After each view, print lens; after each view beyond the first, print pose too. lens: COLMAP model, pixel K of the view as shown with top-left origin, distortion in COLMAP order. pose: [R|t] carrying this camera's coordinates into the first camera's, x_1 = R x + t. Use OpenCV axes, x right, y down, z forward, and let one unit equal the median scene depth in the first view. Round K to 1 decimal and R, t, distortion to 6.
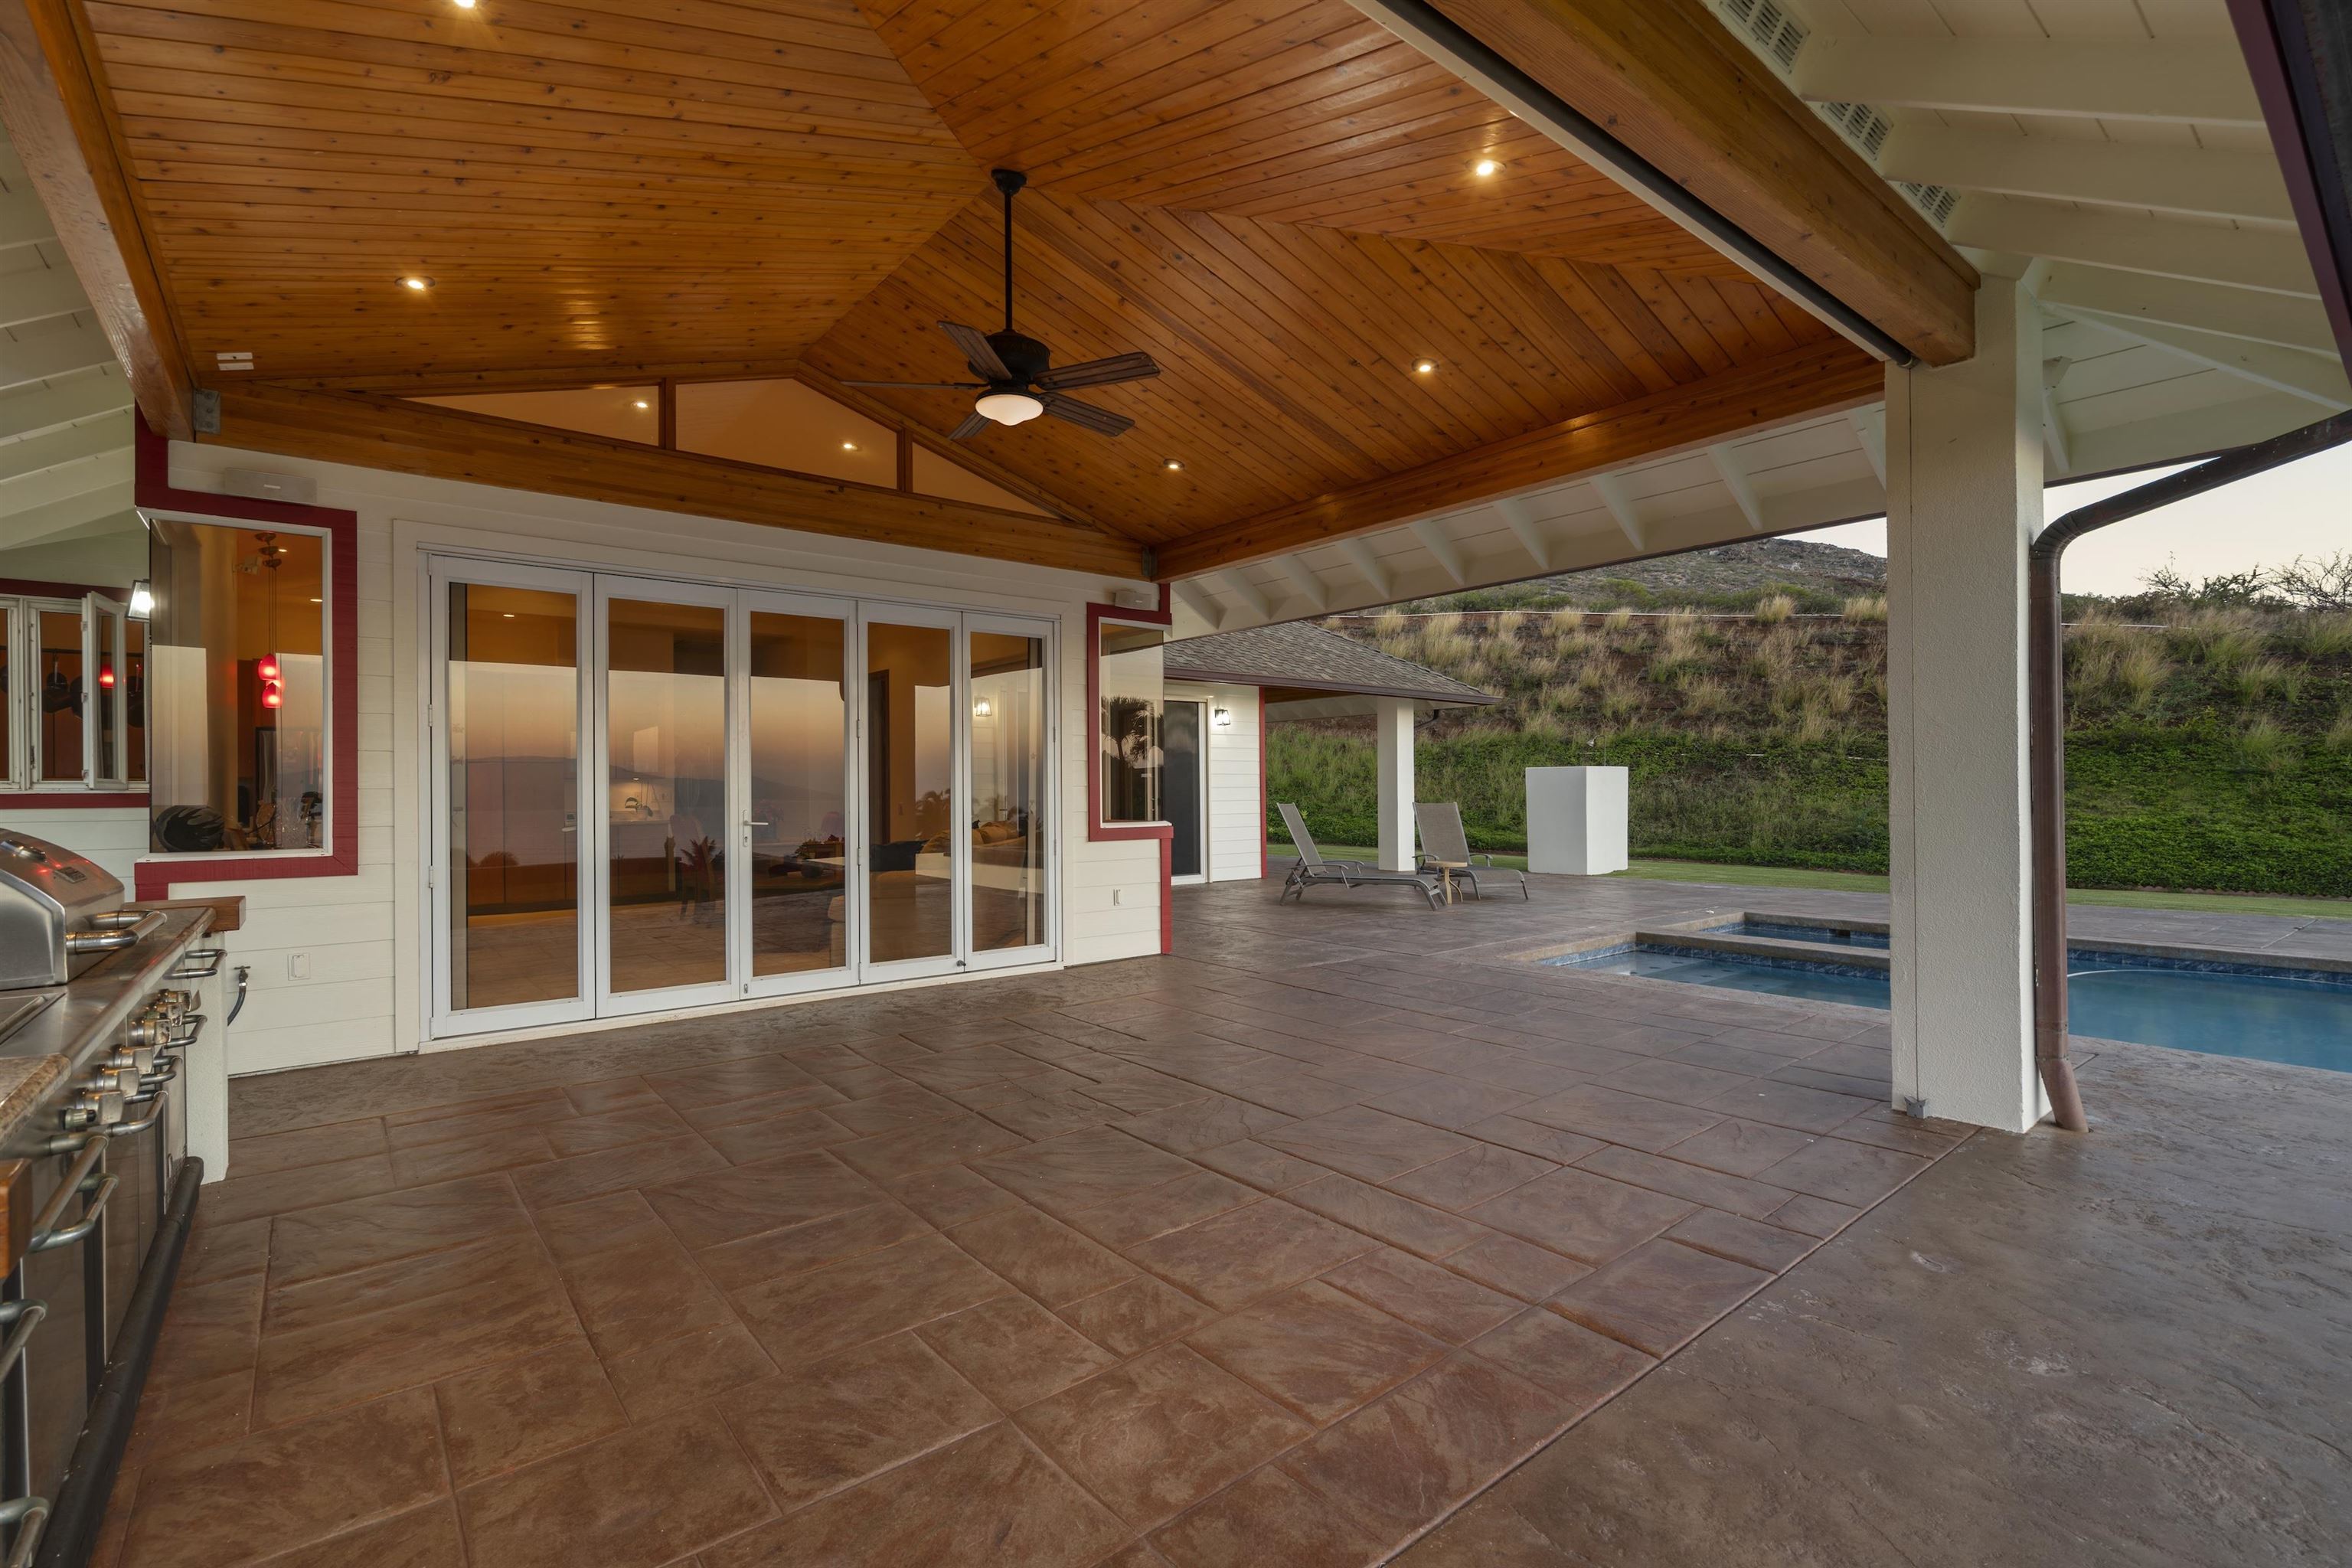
lens RADIAL K [[1042.2, 0, 1182.0], [0, 1042.2, 790.6], [0, 0, 1]] dist [-0.013860, -0.000047]
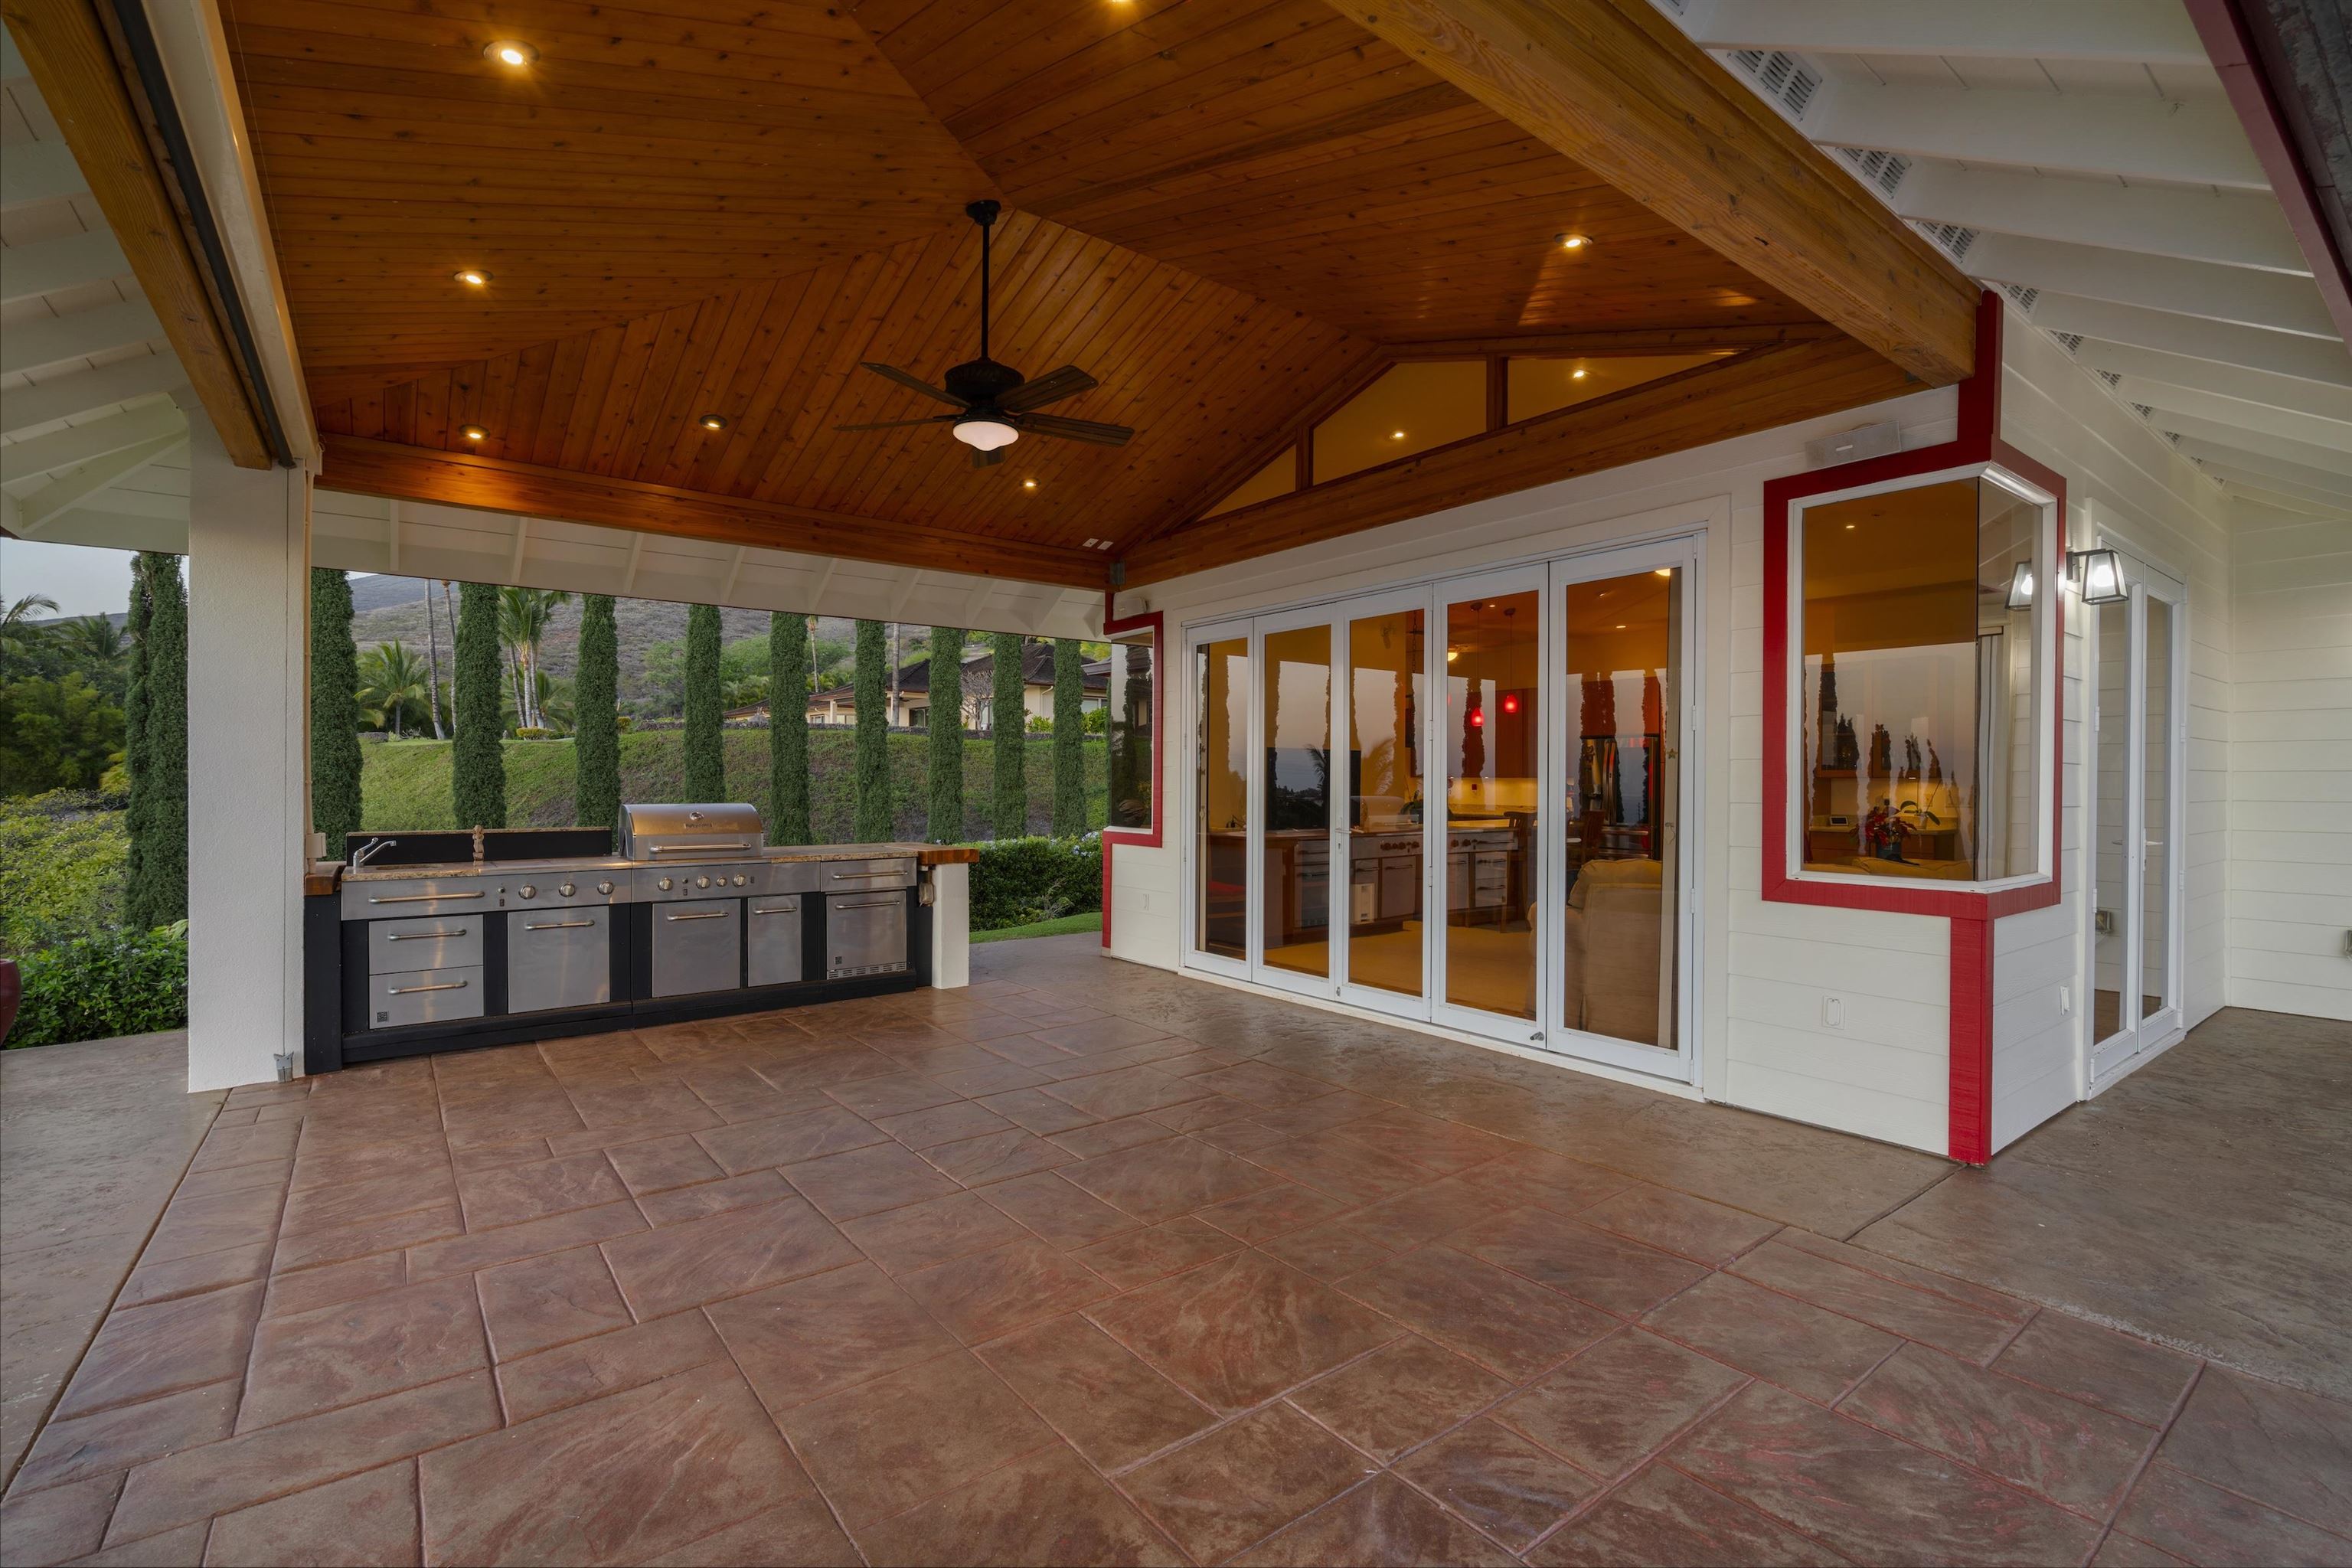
lens RADIAL K [[1057.5, 0, 1176.0], [0, 1057.5, 784.0], [0, 0, 1]] dist [-0.000651, 0.000109]
pose [[-0.036971, 0.011170, -0.999254, 0.719965], [-0.004550, 0.999925, 0.011346, -0.029296], [0.999306, 0.004967, -0.036918, 1.008281]]
